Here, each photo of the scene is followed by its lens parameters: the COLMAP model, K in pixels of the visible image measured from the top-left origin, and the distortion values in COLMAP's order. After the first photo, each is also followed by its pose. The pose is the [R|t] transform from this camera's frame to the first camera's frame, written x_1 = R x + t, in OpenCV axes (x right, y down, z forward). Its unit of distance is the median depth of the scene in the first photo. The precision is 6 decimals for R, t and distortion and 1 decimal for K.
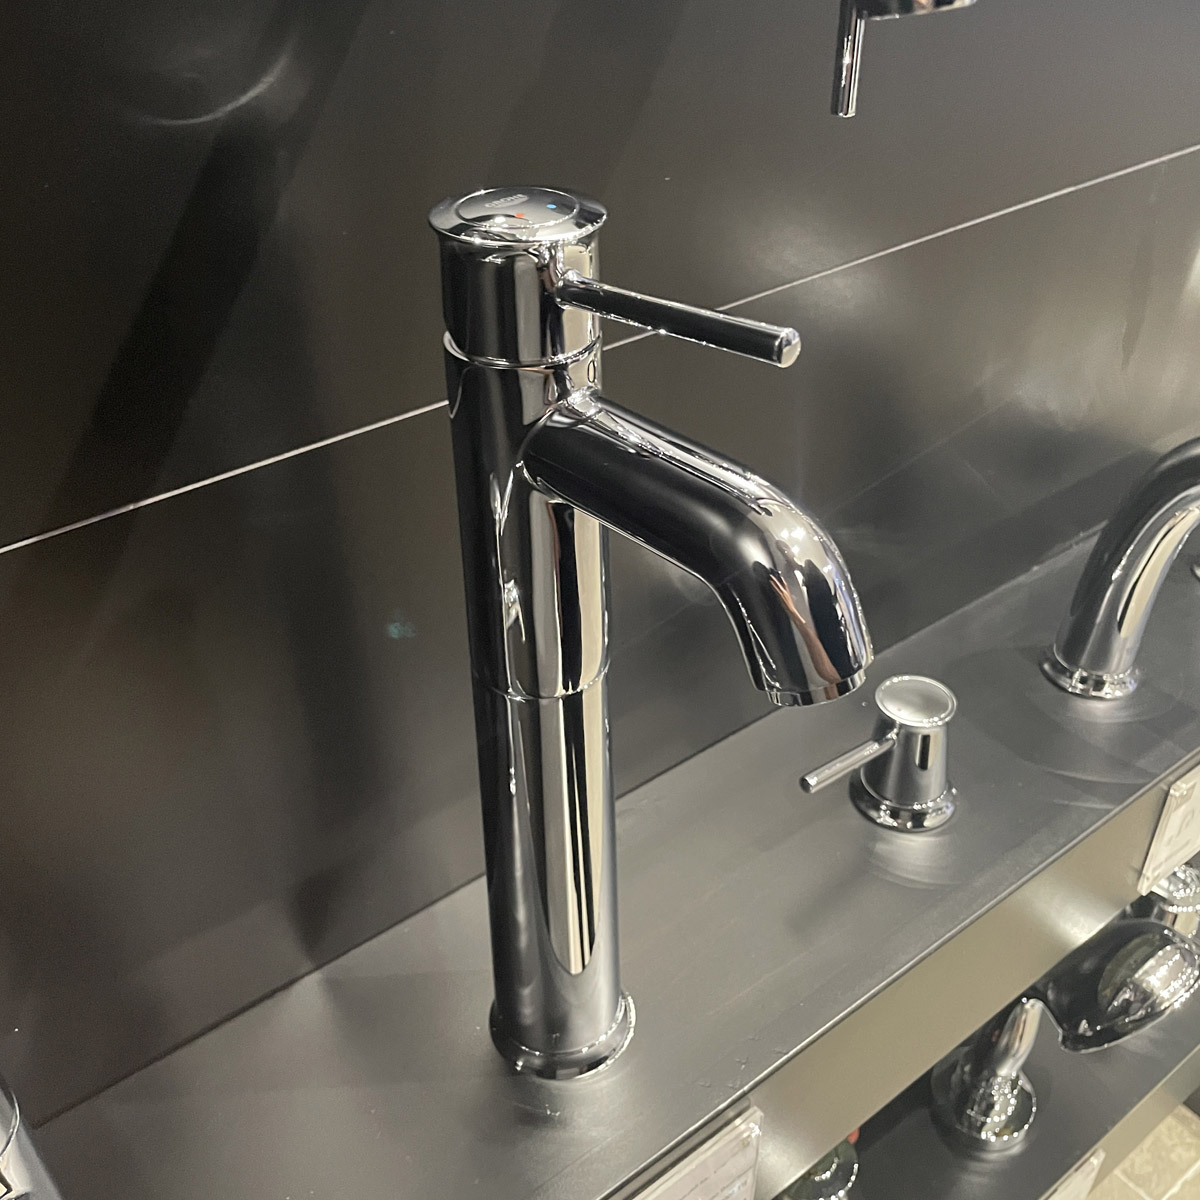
lens RADIAL K [[1259.7, 0, 602.4], [0, 1259.7, 601.6], [0, 0, 1]] dist [-0.015112, 0.000000]
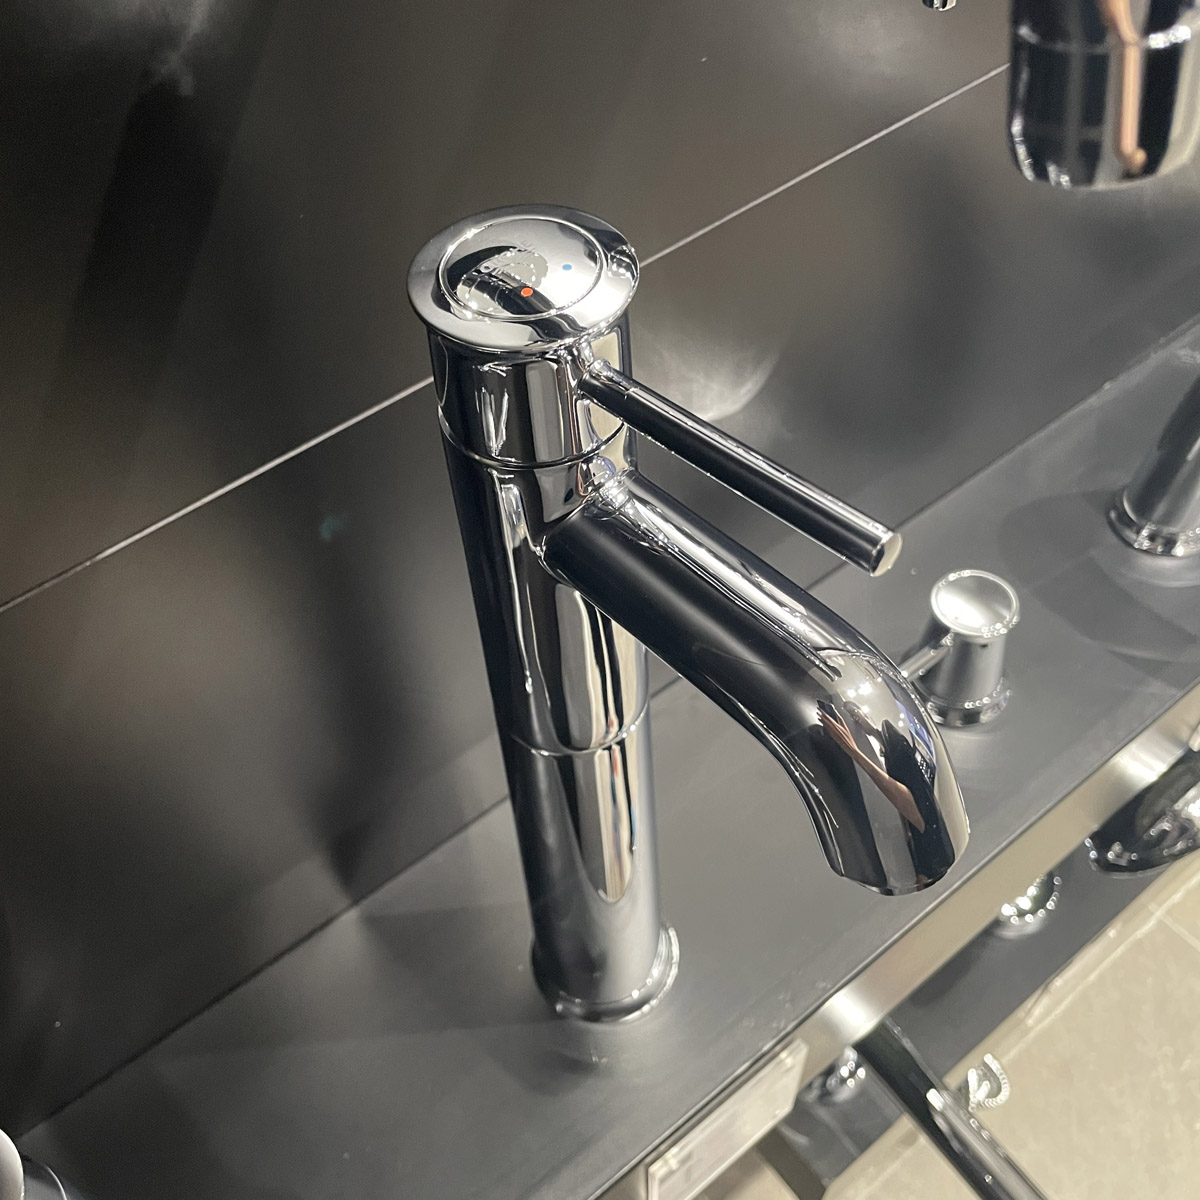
lens RADIAL K [[1259.7, 0, 599.3], [0, 1259.7, 595.9], [0, 0, 1]] dist [-0.015112, 0.000000]
pose [[0.999401, -0.026970, -0.021674, -0.005779], [0.032152, 0.955332, 0.293782, -0.209695], [0.012783, -0.294303, 0.955627, 0.118274]]
